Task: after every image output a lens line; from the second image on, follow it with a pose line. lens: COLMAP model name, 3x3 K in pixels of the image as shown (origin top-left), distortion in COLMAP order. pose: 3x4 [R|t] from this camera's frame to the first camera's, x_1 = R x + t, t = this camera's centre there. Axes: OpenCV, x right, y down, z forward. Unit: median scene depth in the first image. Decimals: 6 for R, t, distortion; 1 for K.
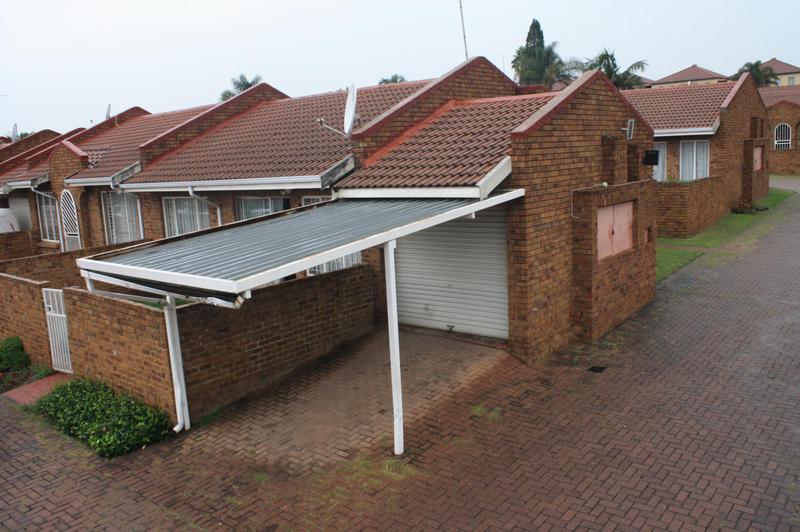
lens RADIAL K [[677.5, 0, 404.0], [0, 677.5, 265.4], [0, 0, 1]] dist [-0.163643, 0.144418]
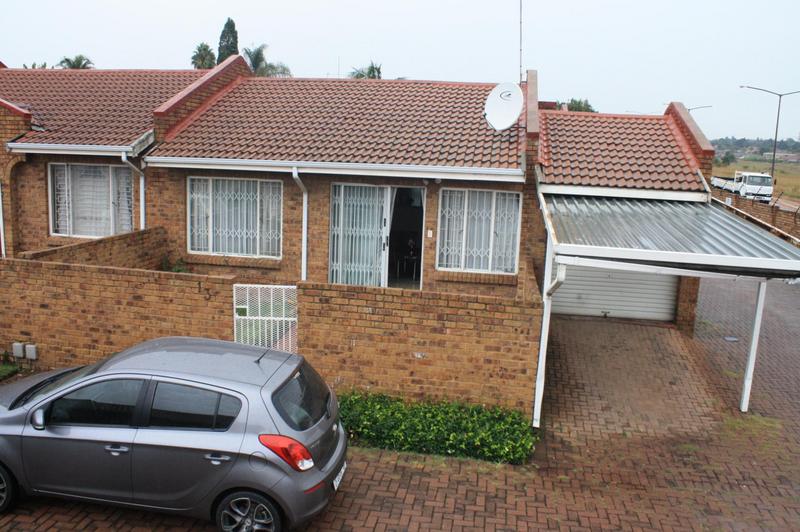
lens RADIAL K [[677.5, 0, 404.0], [0, 677.5, 265.4], [0, 0, 1]] dist [-0.163643, 0.144418]
pose [[0.851811, 0.002532, 0.523844, -0.790063], [0.000107, 0.999987, -0.005008, 0.016707], [-0.523850, 0.004322, 0.851800, 0.218700]]
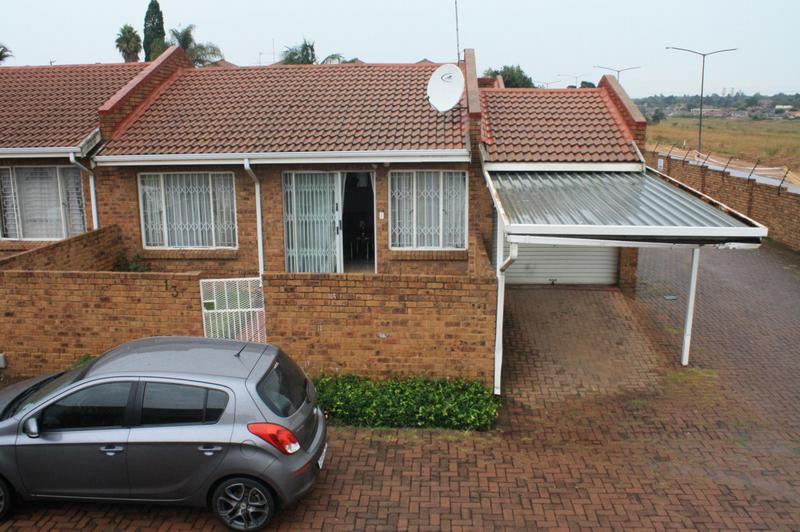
lens RADIAL K [[677.5, 0, 404.0], [0, 677.5, 265.4], [0, 0, 1]] dist [-0.163643, 0.144418]
pose [[0.802260, -0.074120, 0.592355, -0.827376], [0.063069, 0.997233, 0.039364, 0.001002], [-0.593633, 0.005780, 0.804715, 0.196415]]
